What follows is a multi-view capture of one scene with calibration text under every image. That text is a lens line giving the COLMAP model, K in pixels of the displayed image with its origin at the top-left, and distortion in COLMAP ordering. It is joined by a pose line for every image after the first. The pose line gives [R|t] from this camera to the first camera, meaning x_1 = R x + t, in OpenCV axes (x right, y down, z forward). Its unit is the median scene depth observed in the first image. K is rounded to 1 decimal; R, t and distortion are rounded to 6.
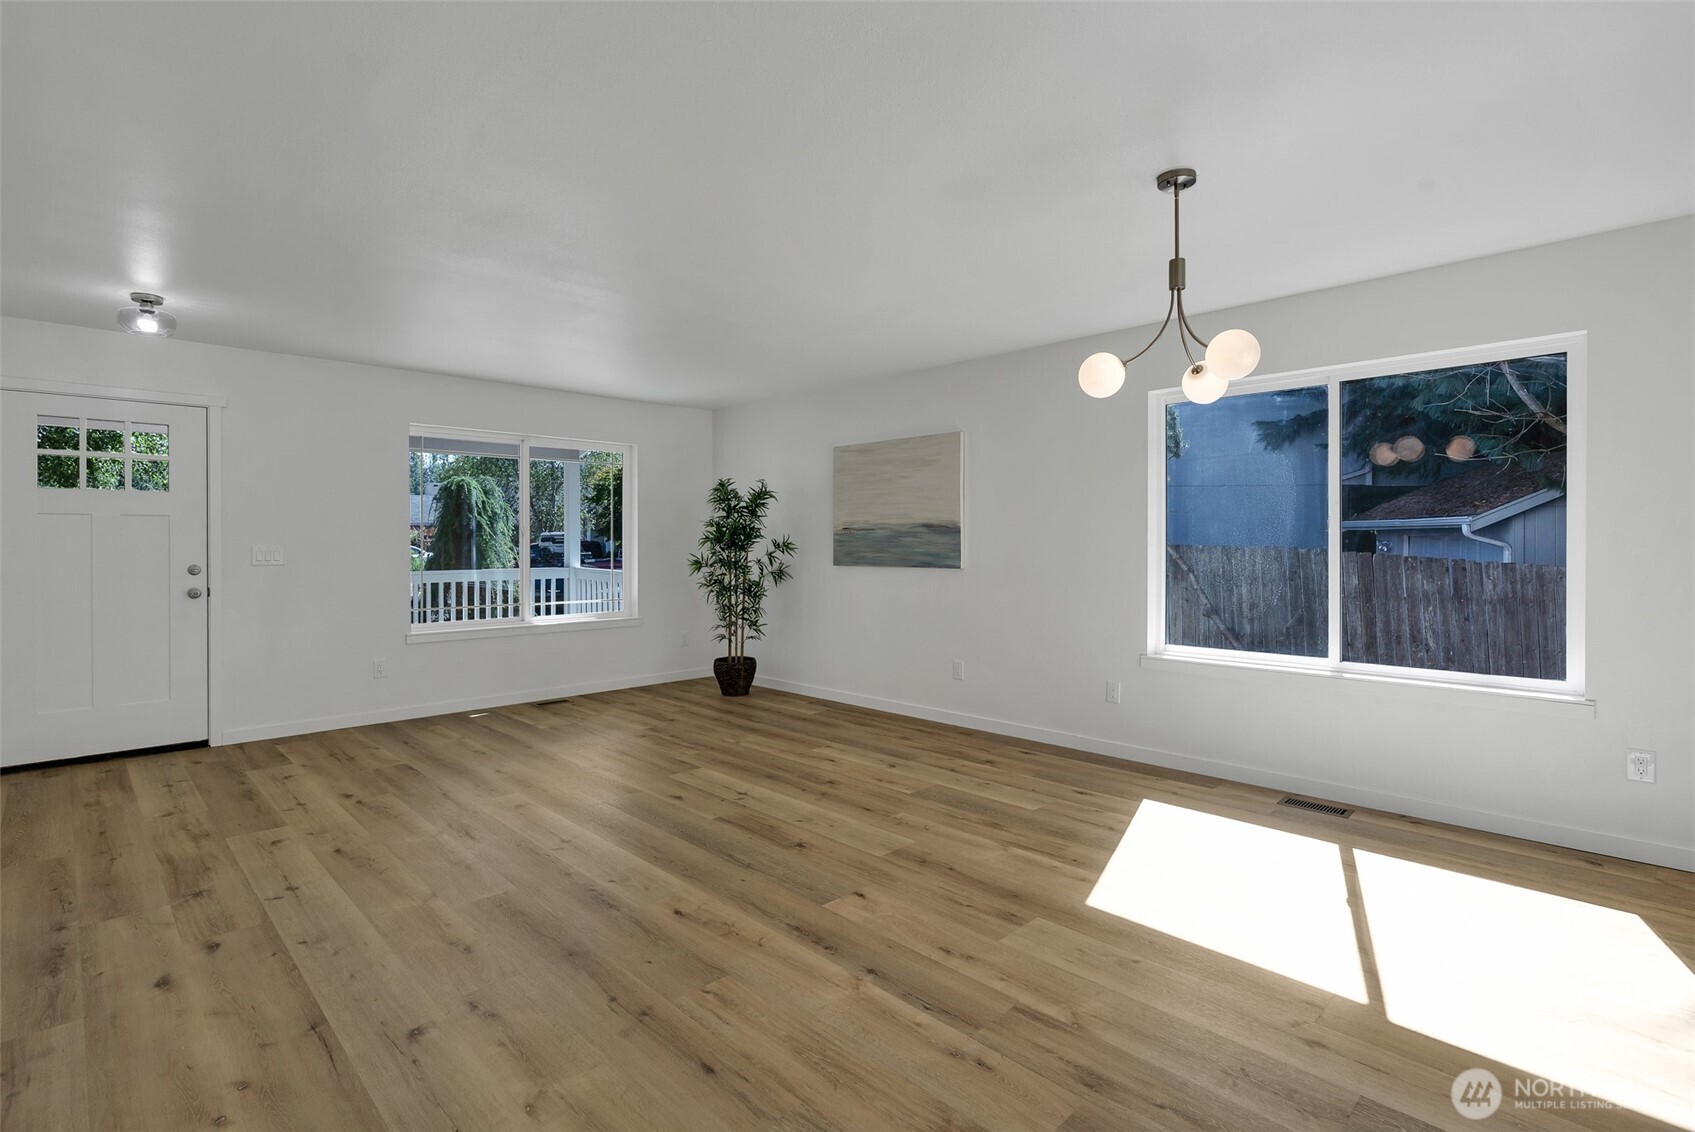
lens RADIAL K [[796.0, 0, 842.8], [0, 796.0, 549.1], [0, 0, 1]] dist [-0.008389, 0.000486]
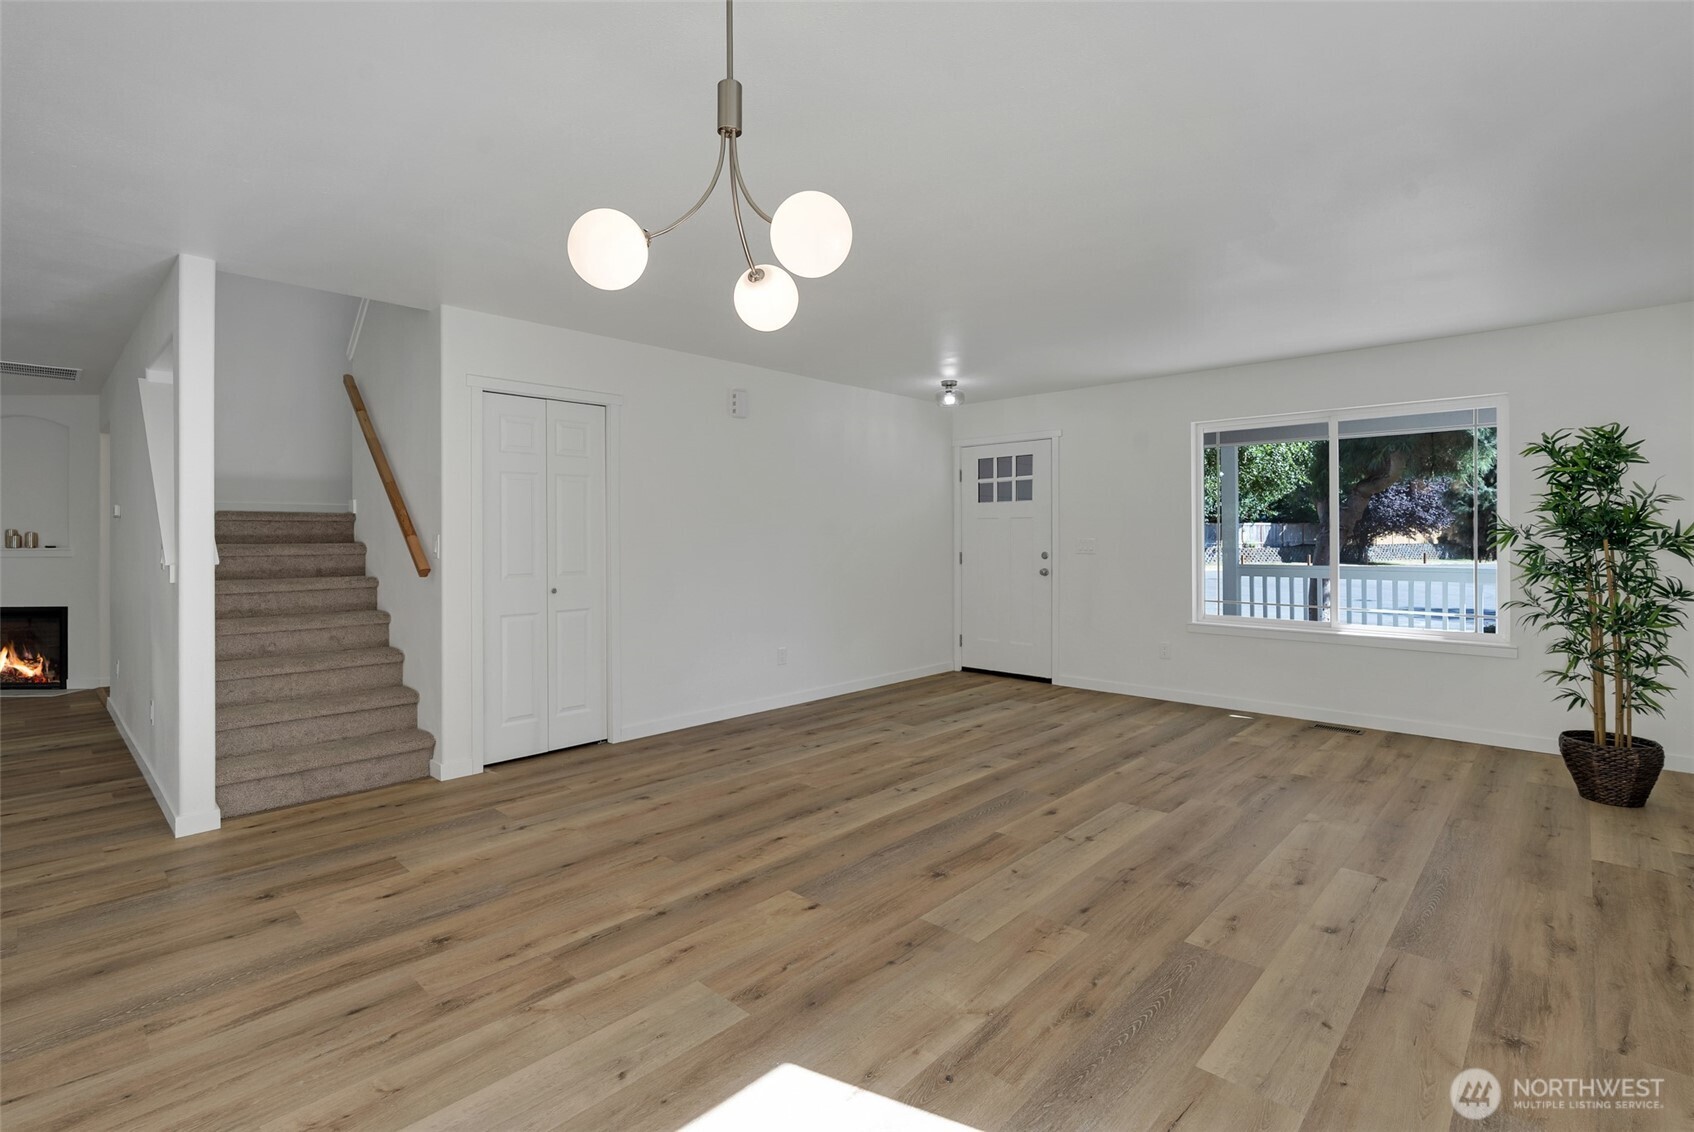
lens RADIAL K [[787.4, 0, 837.5], [0, 787.4, 538.4], [0, 0, 1]] dist [-0.002700, 0.001180]
pose [[0.037211, 0.002427, -0.999304, 0.804702], [-0.006369, 0.999977, 0.002191, -0.007991], [0.999287, 0.006283, 0.037226, 0.826556]]
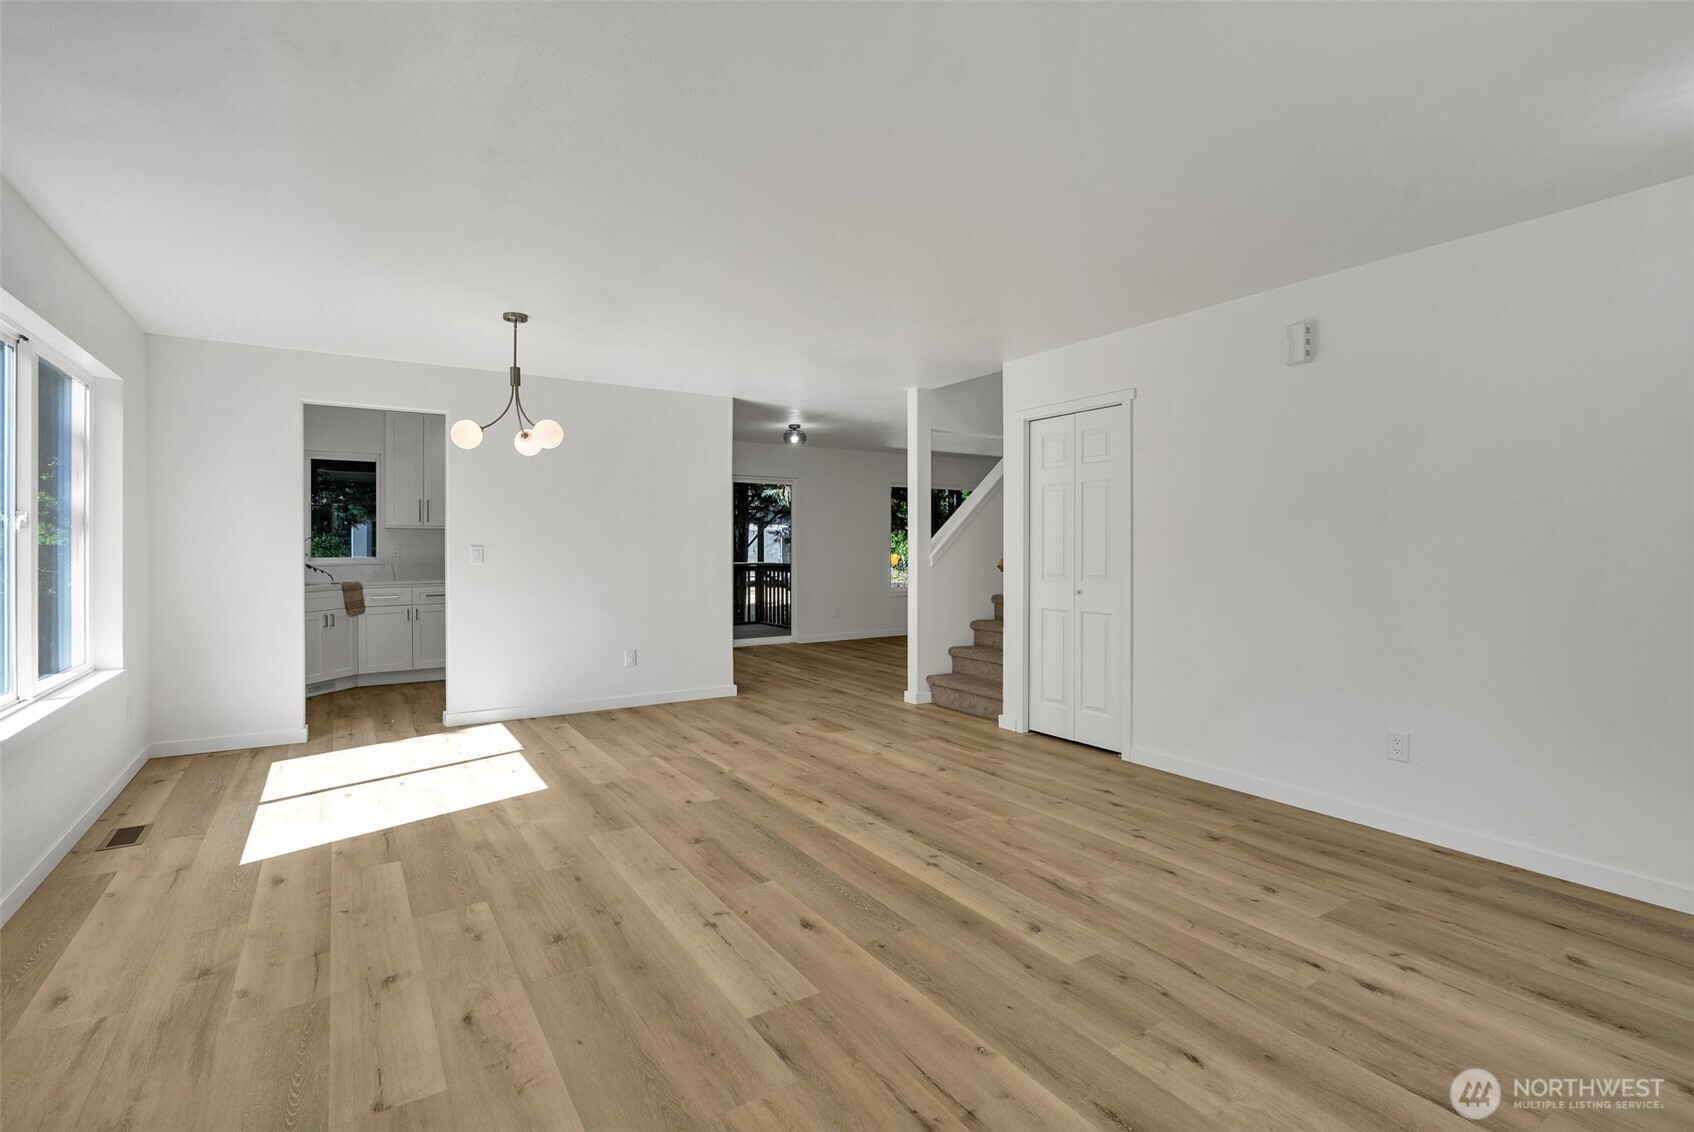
lens RADIAL K [[795.5, 0, 842.3], [0, 795.5, 549.1], [0, 0, 1]] dist [-0.008389, 0.000486]
pose [[-0.978278, 0.001488, 0.207293, -0.431807], [0.004120, 0.999916, 0.012267, -0.011270], [-0.207257, 0.012855, -0.978202, 1.892505]]
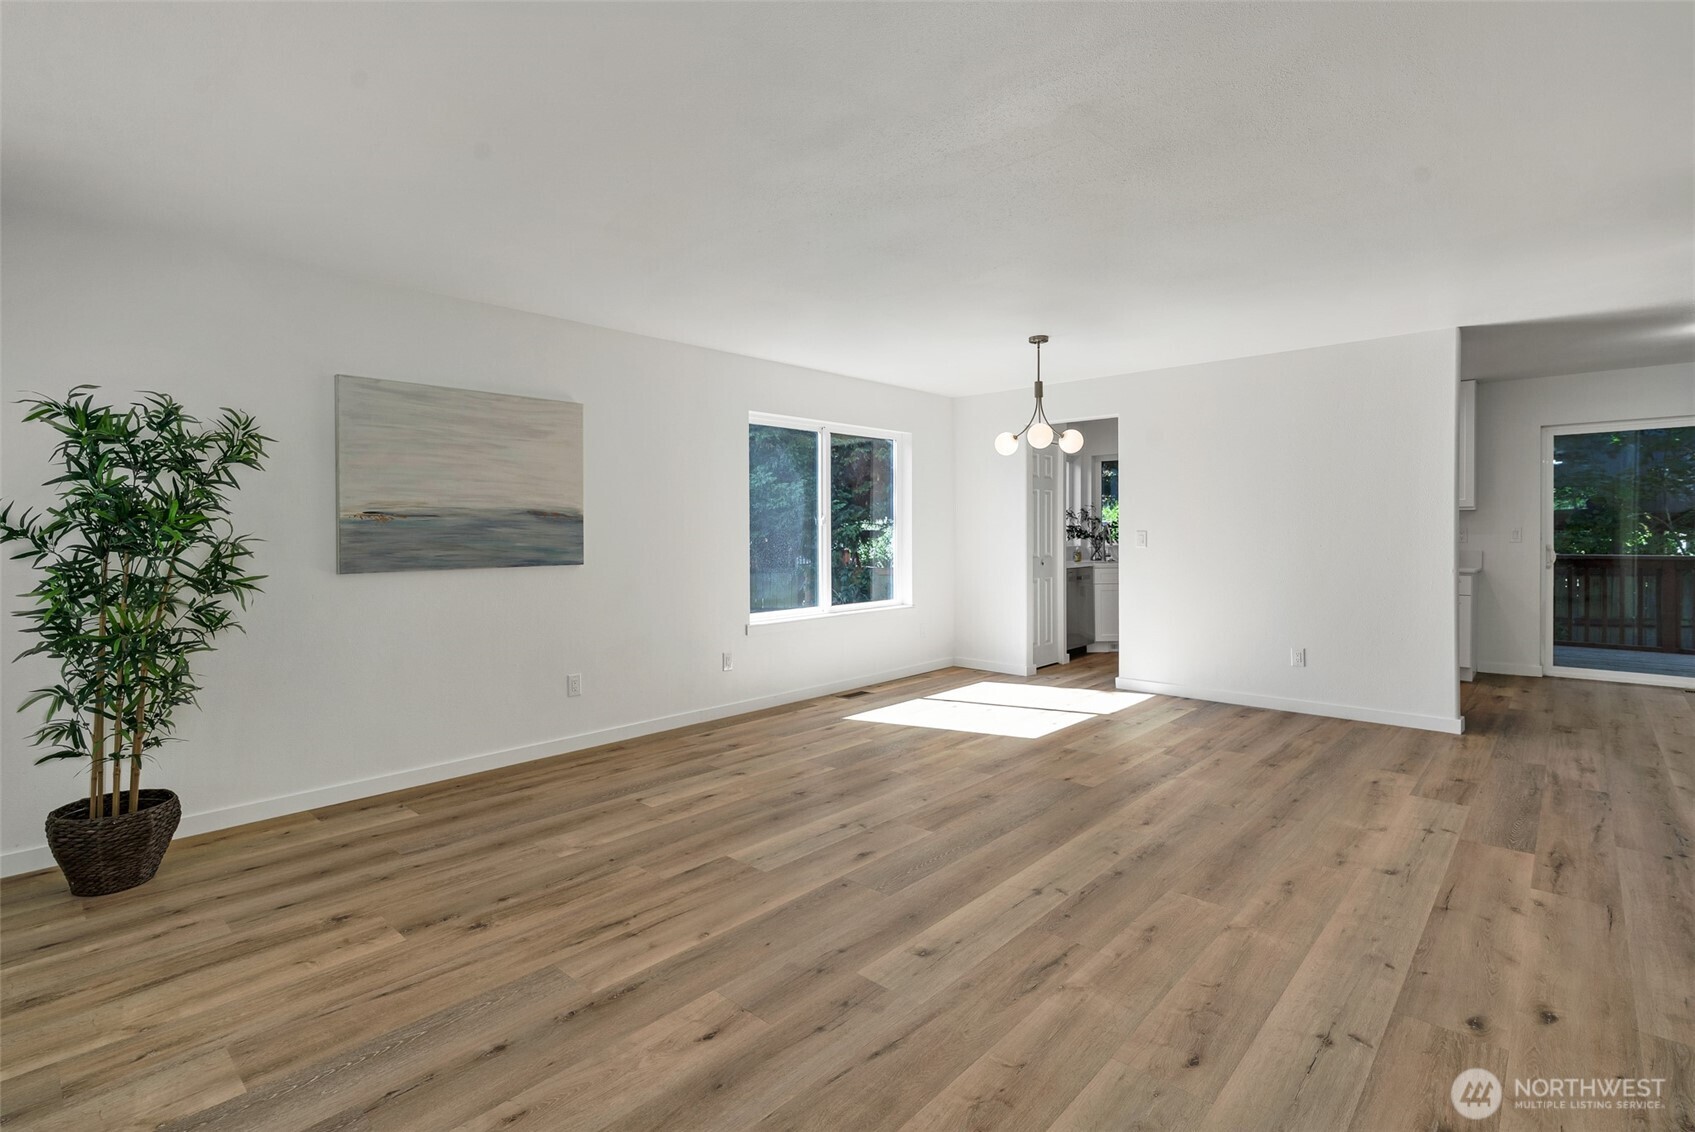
lens RADIAL K [[795.7, 0, 837.2], [0, 795.7, 529.0], [0, 0, 1]] dist [-0.002564, 0.000746]
pose [[-0.039630, 0.006132, 0.999196, -1.148545], [0.016144, 0.999855, -0.005496, -0.006949], [-0.999084, 0.015914, -0.039723, 1.214518]]
